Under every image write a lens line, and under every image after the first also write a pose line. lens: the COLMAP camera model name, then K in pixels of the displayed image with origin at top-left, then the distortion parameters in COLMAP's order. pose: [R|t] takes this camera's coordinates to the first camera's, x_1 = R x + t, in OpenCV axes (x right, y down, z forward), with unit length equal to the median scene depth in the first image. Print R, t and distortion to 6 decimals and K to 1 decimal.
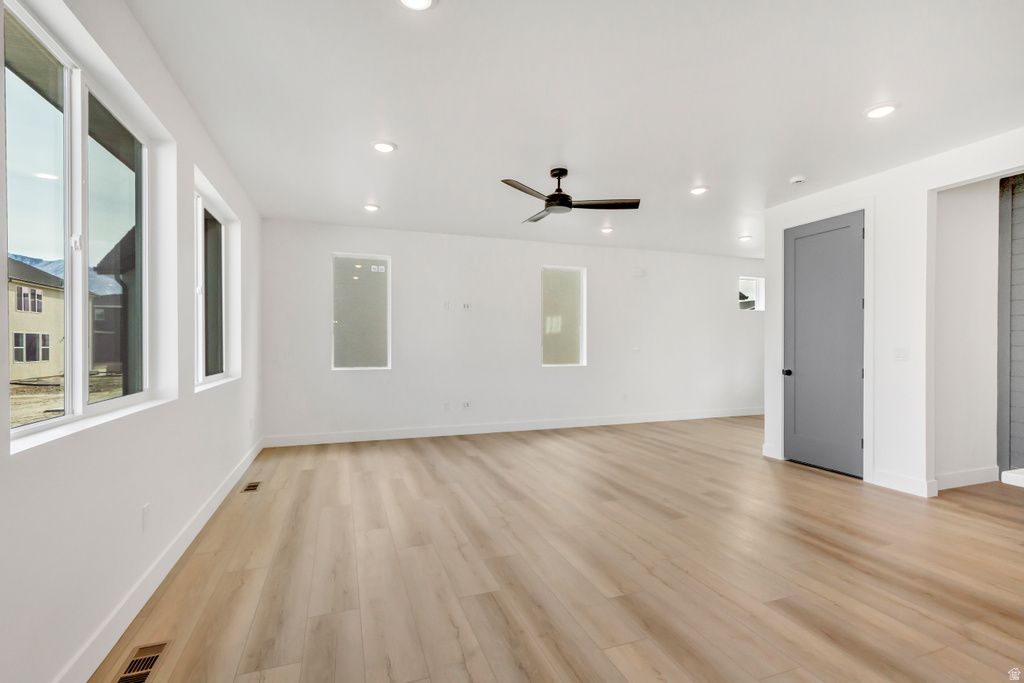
lens RADIAL K [[467.8, 0, 509.2], [0, 467.8, 347.2], [0, 0, 1]] dist [0.002146, -0.000410]
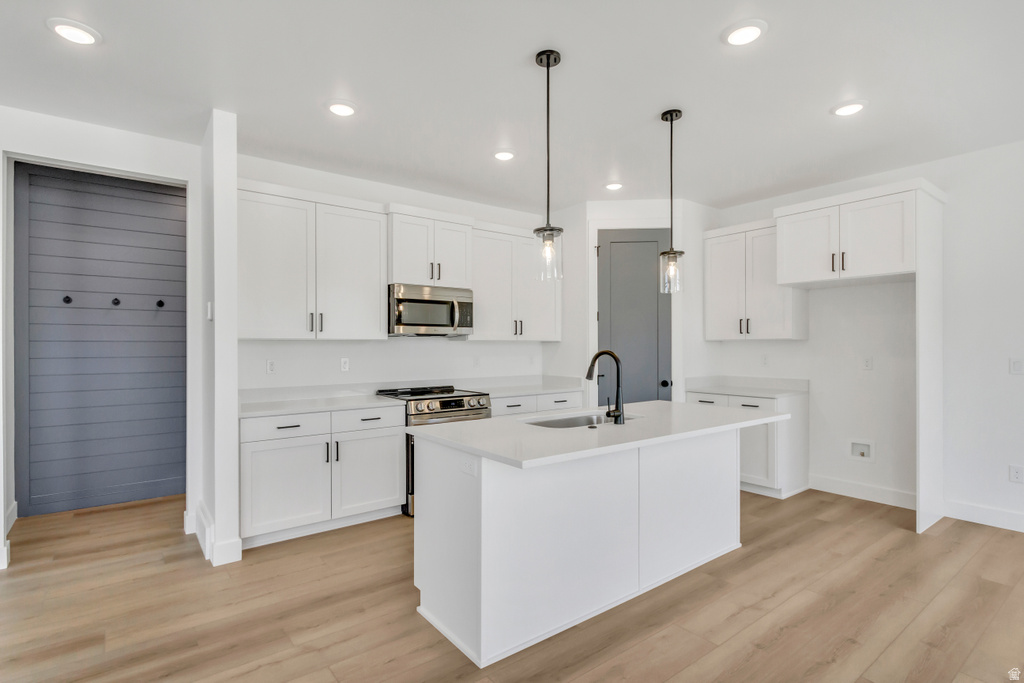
lens RADIAL K [[506.7, 0, 512.6], [0, 506.7, 344.4], [0, 0, 1]] dist [0.000303, -0.000135]
pose [[-0.301602, 0.002280, 0.953431, -0.096630], [0.008209, 0.999966, 0.000206, -0.021428], [-0.953399, 0.007889, -0.301611, 0.425241]]
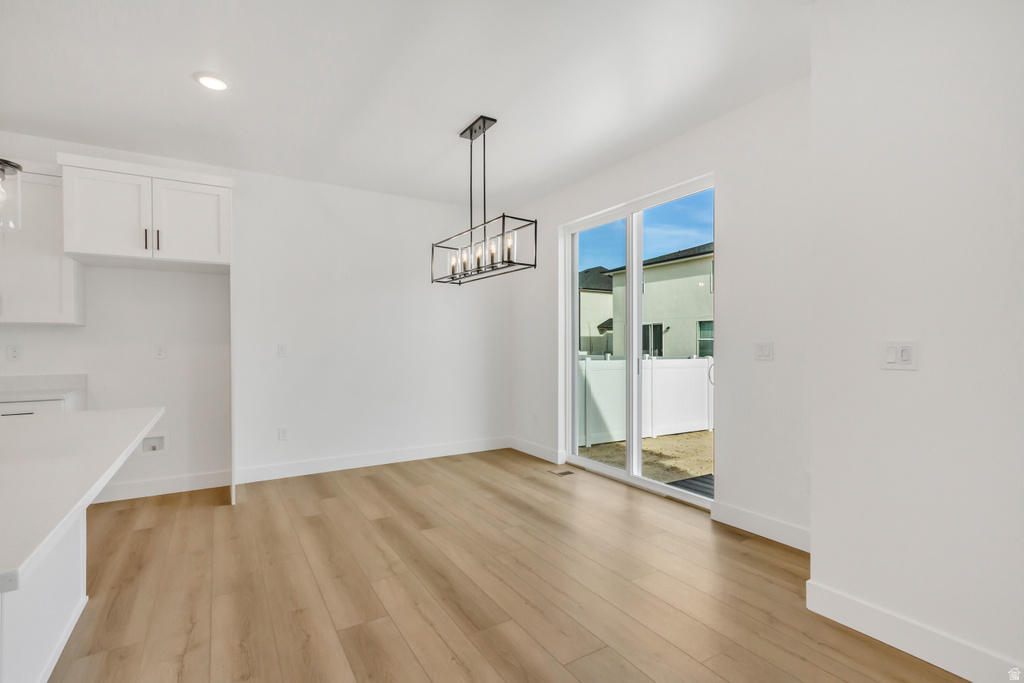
lens RADIAL K [[482.1, 0, 502.5], [0, 482.1, 344.1], [0, 0, 1]] dist [0.003247, 0.000422]
pose [[-0.983113, 0.005750, -0.182910, 0.180639], [0.004417, 0.999961, 0.007692, 0.003024], [0.182947, 0.006754, -0.983100, 0.474870]]
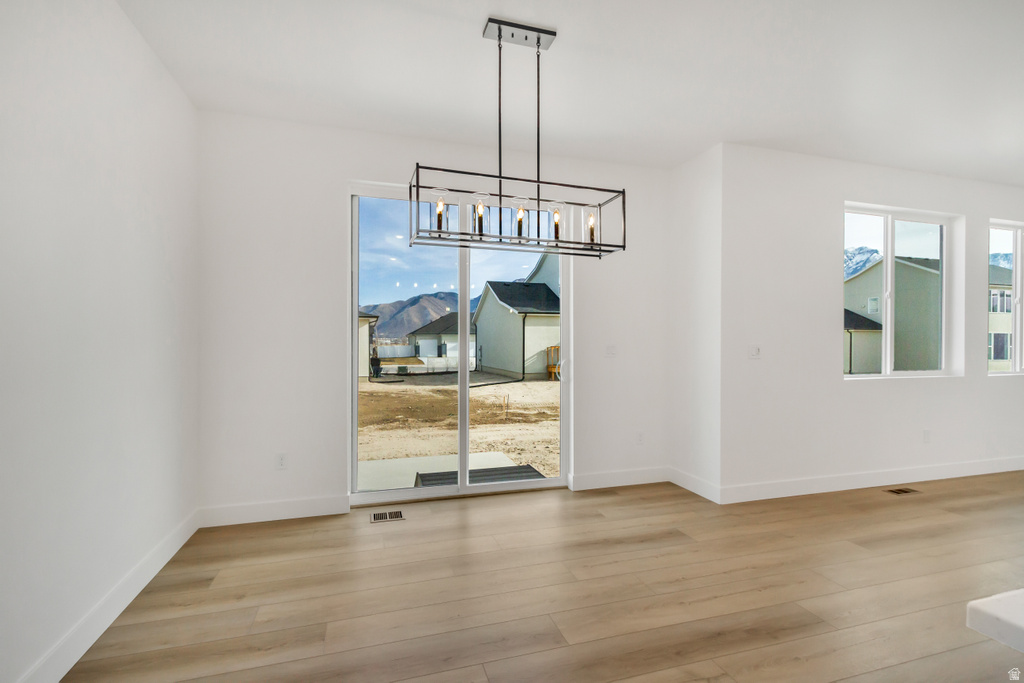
lens RADIAL K [[467.8, 0, 509.2], [0, 467.8, 347.2], [0, 0, 1]] dist [0.002146, -0.000410]
pose [[-0.053989, 0.011659, -0.998473, 0.616591], [-0.010194, 0.999873, 0.012226, 0.003631], [0.998489, 0.010839, -0.053864, -0.301651]]
